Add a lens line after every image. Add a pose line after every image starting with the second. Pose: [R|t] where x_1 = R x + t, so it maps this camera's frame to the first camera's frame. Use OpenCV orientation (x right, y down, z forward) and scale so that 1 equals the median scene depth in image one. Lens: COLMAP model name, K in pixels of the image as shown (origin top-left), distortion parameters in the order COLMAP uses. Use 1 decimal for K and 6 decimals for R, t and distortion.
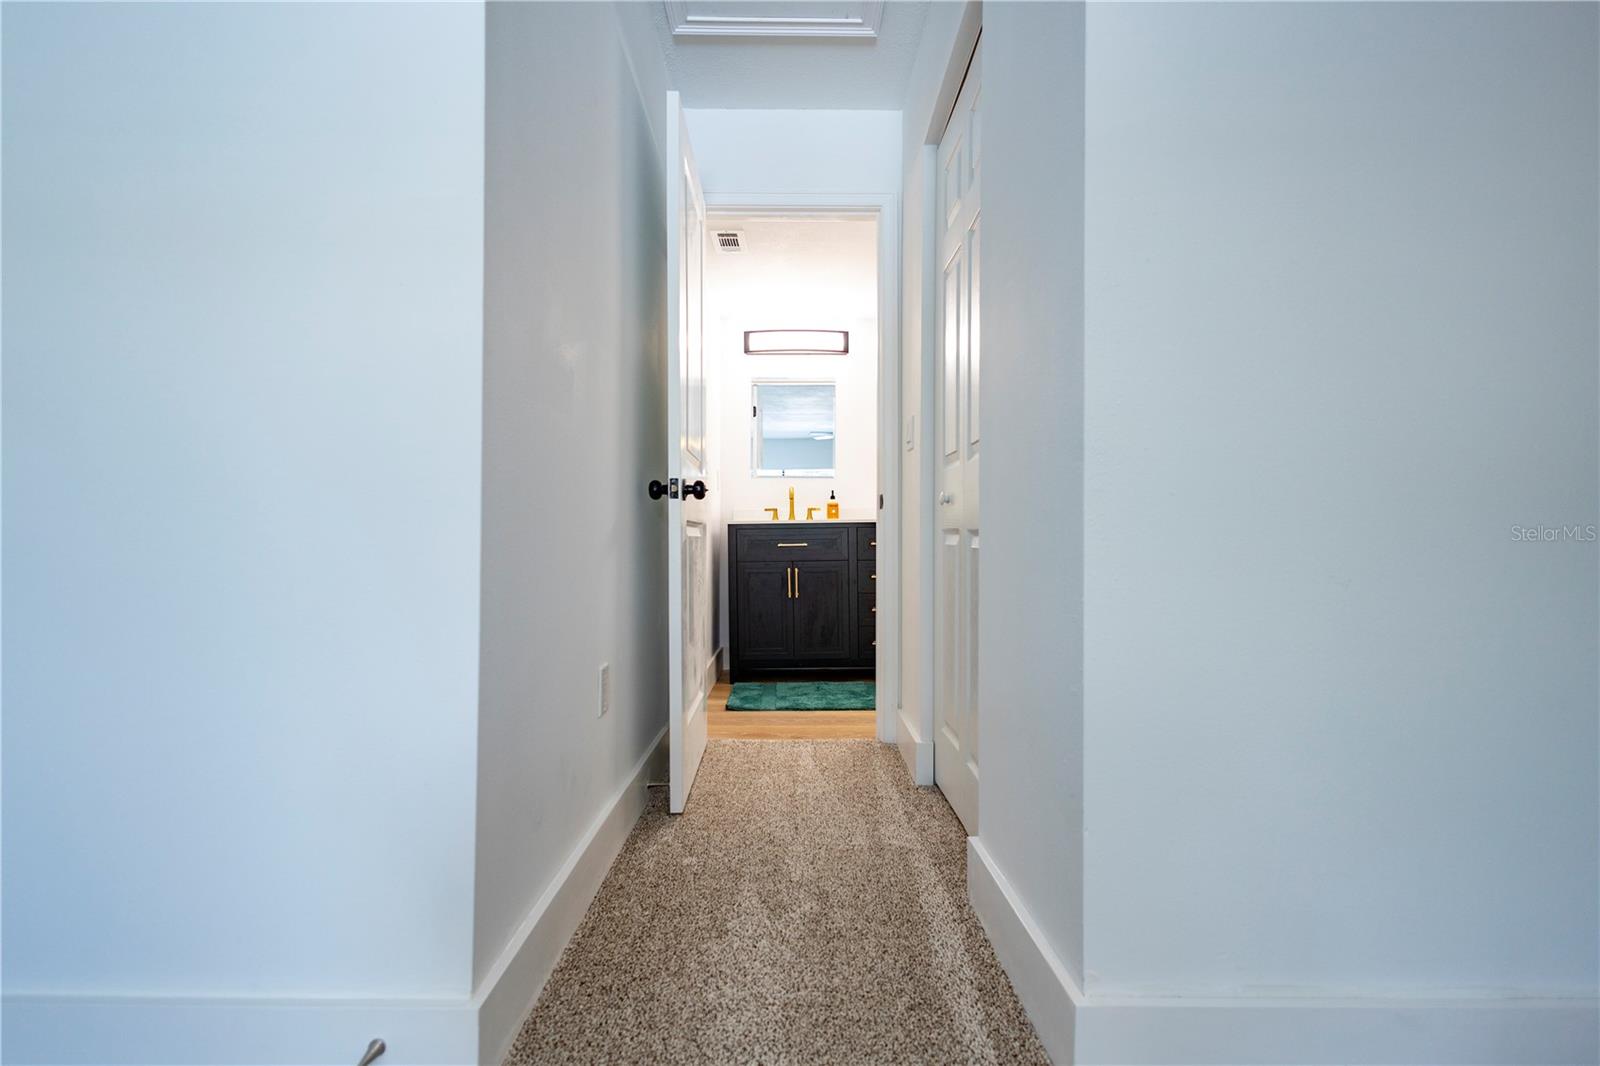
lens RADIAL K [[733.8, 0, 800.0], [0, 733.8, 533.0], [0, 0, 1]] dist [0.010891, -0.000741]
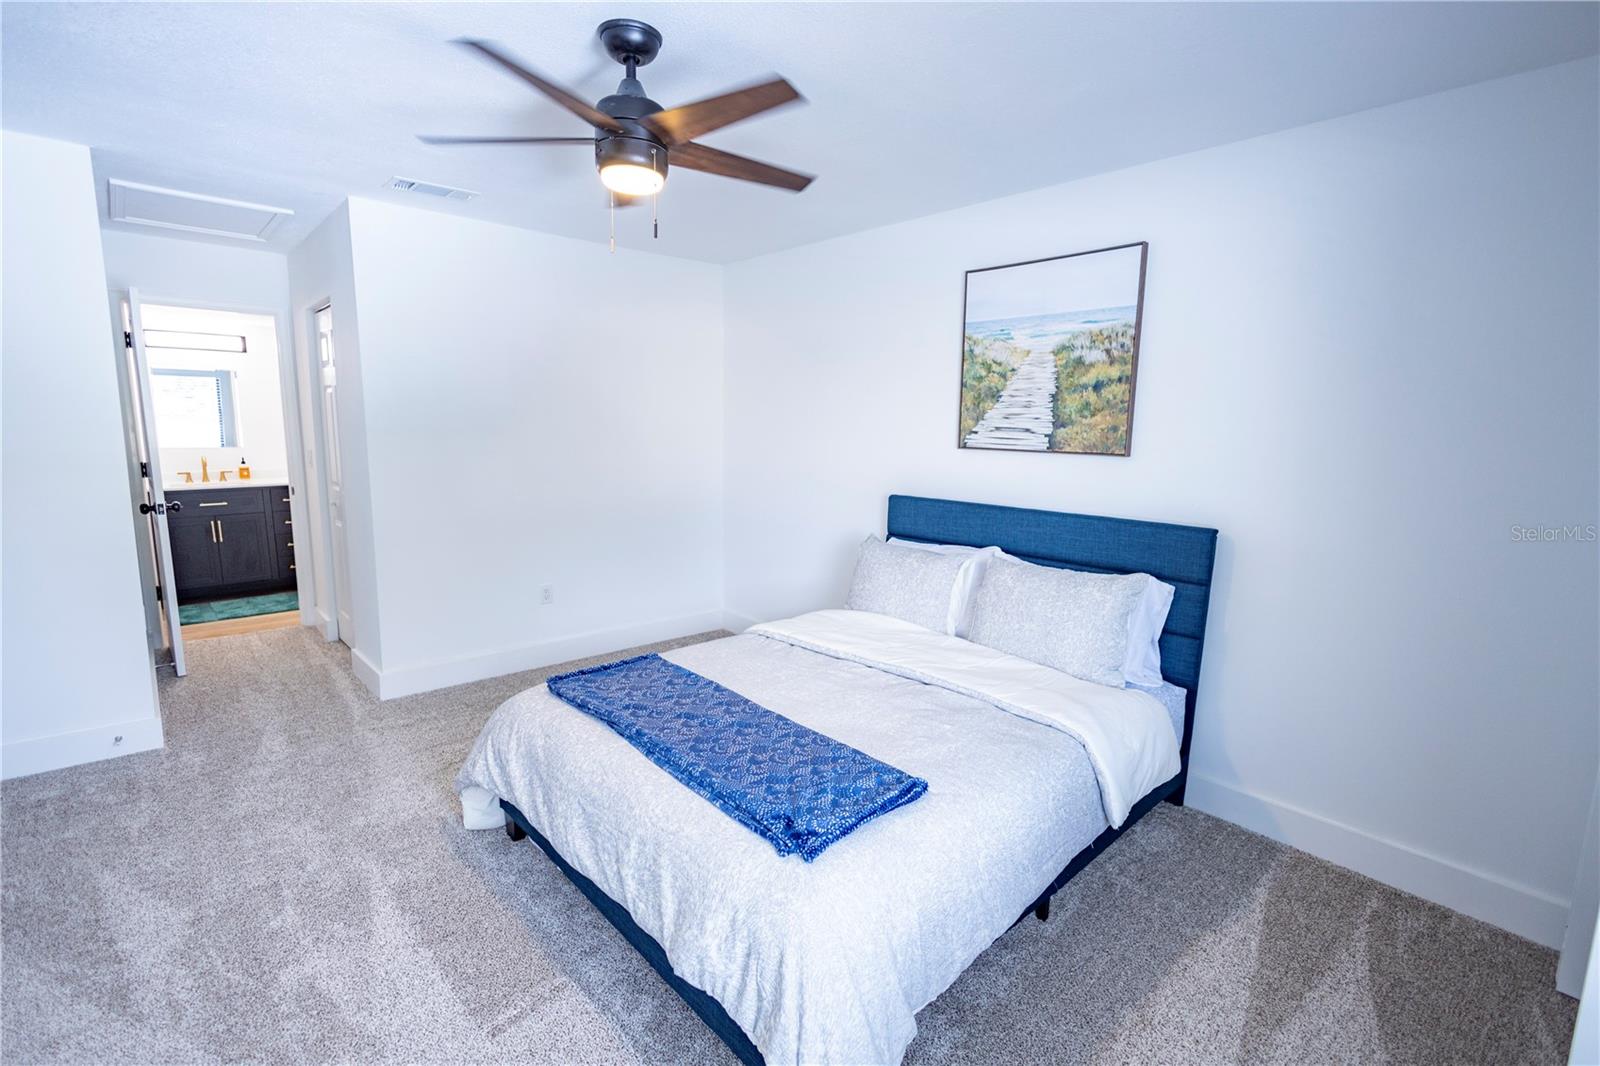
lens RADIAL K [[733.8, 0, 800.0], [0, 733.8, 533.0], [0, 0, 1]] dist [0.010891, -0.000741]
pose [[0.747900, -0.090306, 0.657640, -0.136808], [-0.019848, 0.987218, 0.158135, -0.227288], [-0.663515, -0.131322, 0.736548, -1.009403]]
